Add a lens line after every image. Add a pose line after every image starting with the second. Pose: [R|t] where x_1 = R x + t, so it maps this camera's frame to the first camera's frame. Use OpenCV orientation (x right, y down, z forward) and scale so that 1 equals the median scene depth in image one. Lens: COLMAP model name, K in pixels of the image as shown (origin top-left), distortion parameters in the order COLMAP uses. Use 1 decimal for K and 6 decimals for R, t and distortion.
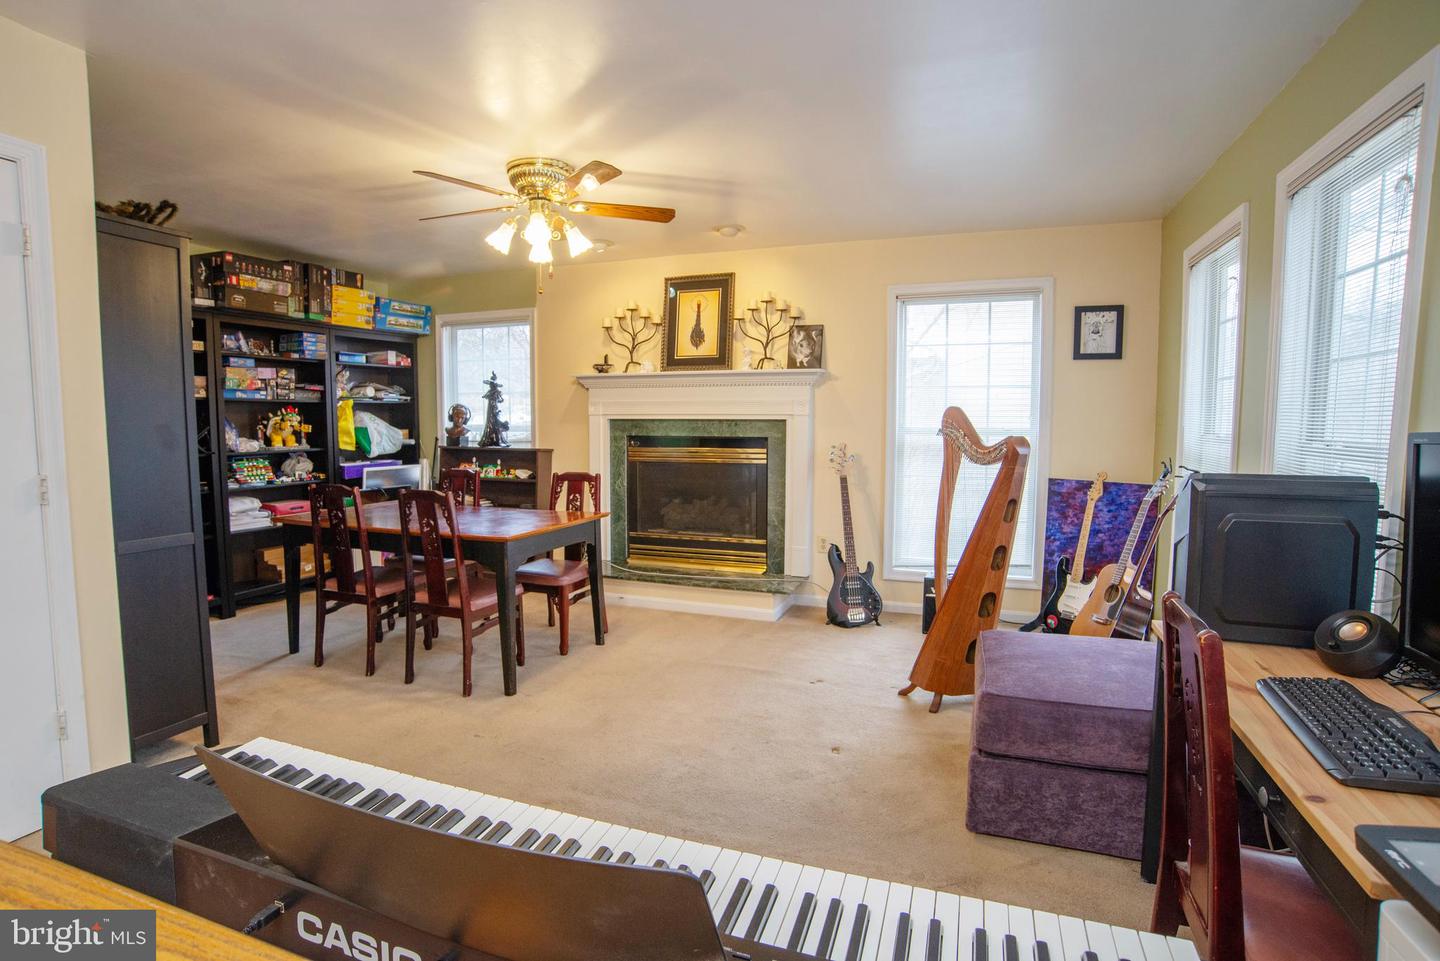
lens RADIAL K [[744.8, 0, 713.7], [0, 744.8, 482.3], [0, 0, 1]] dist [-0.100289, 0.047272]
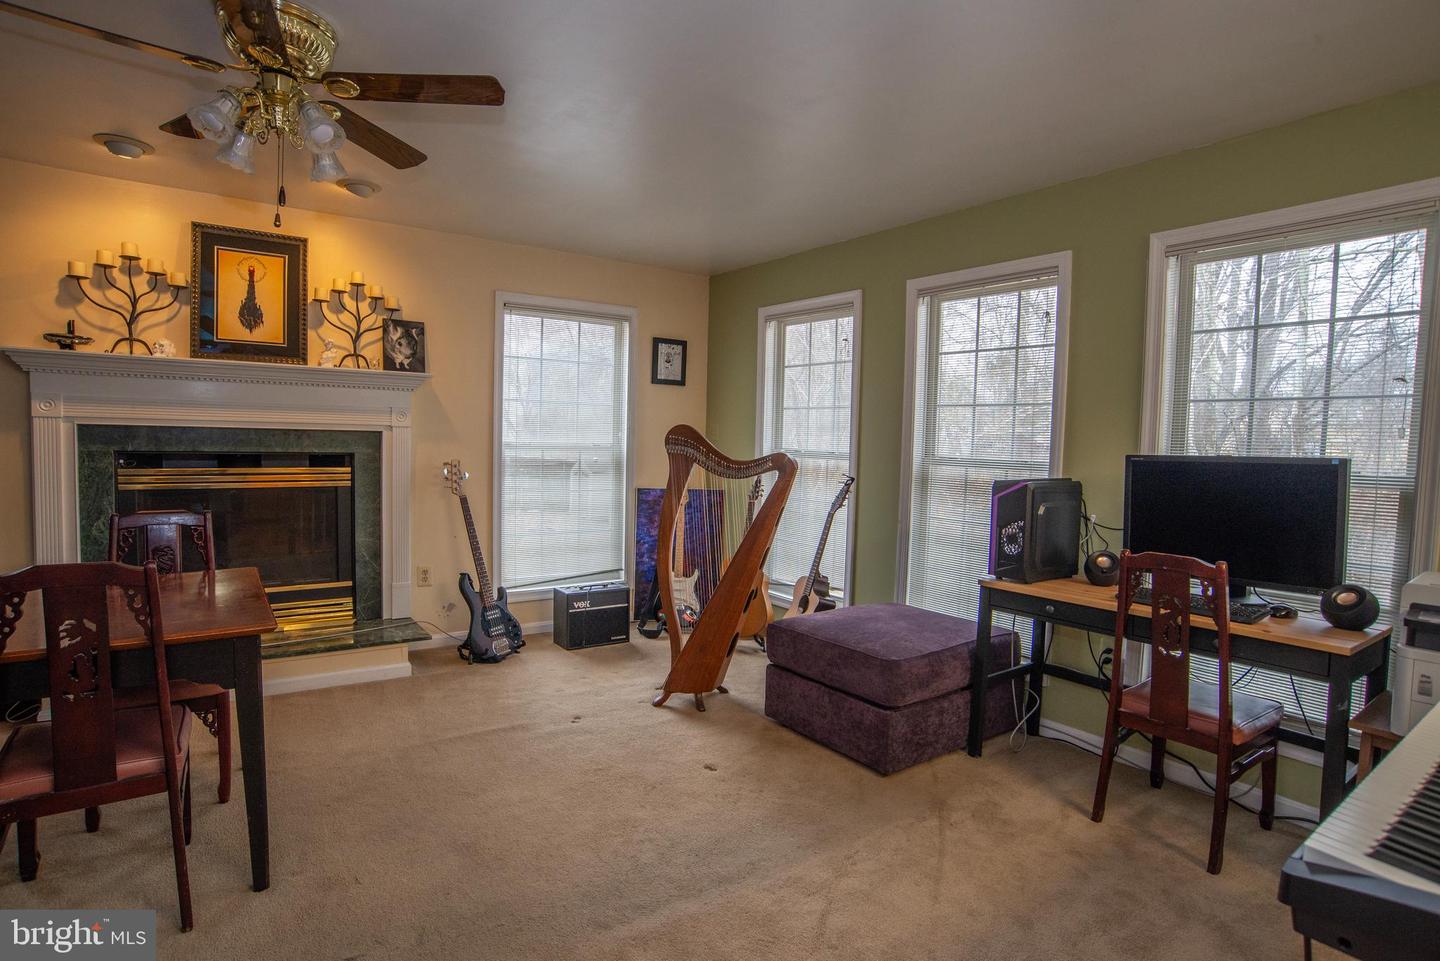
lens RADIAL K [[744.8, 0, 713.7], [0, 744.8, 482.3], [0, 0, 1]] dist [-0.100289, 0.047272]
pose [[0.549425, -0.036083, 0.834764, -0.384121], [0.045074, 0.998892, 0.013512, -0.022606], [-0.834327, 0.030202, 0.550443, 0.251353]]
